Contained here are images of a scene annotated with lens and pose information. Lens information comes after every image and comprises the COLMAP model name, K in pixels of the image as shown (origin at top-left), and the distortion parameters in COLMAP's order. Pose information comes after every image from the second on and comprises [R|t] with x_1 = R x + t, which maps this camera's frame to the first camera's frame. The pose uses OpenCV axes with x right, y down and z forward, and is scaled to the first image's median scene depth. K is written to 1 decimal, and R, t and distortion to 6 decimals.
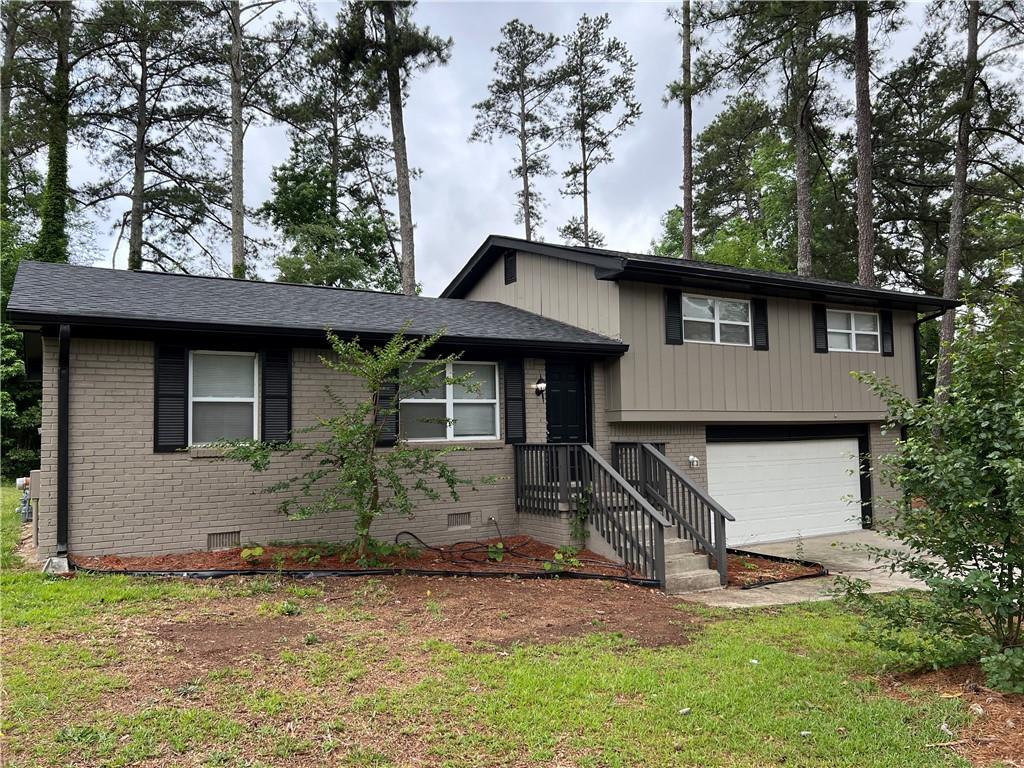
lens RADIAL K [[760.2, 0, 512.0], [0, 760.2, 384.0], [0, 0, 1]] dist [0.057477, -0.059280]
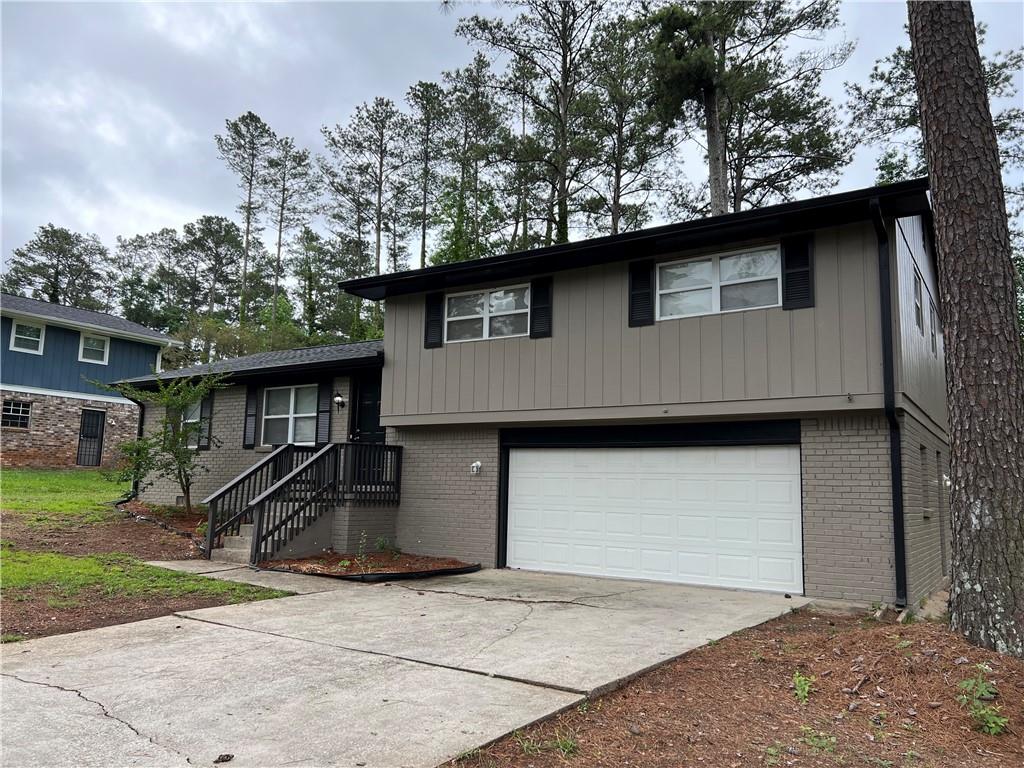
lens RADIAL K [[760.2, 0, 512.0], [0, 760.2, 384.0], [0, 0, 1]] dist [0.057477, -0.059280]
pose [[0.450657, -0.088485, -0.888301, 1.102920], [0.041321, 0.996076, -0.078258, 0.074555], [0.891740, -0.001438, 0.452545, 0.619769]]
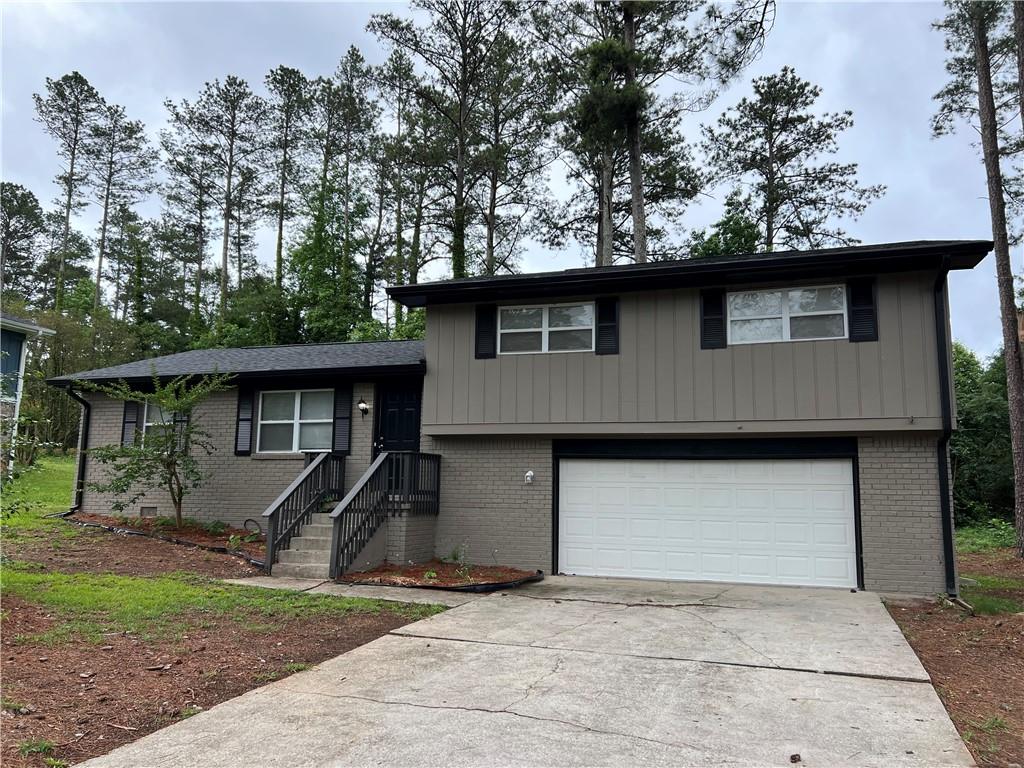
lens RADIAL K [[760.2, 0, 512.0], [0, 760.2, 384.0], [0, 0, 1]] dist [0.057477, -0.059280]
pose [[0.666864, -0.073312, -0.741564, 0.948758], [0.030128, 0.996988, -0.071470, 0.052673], [0.744570, 0.025319, 0.667064, 0.343422]]
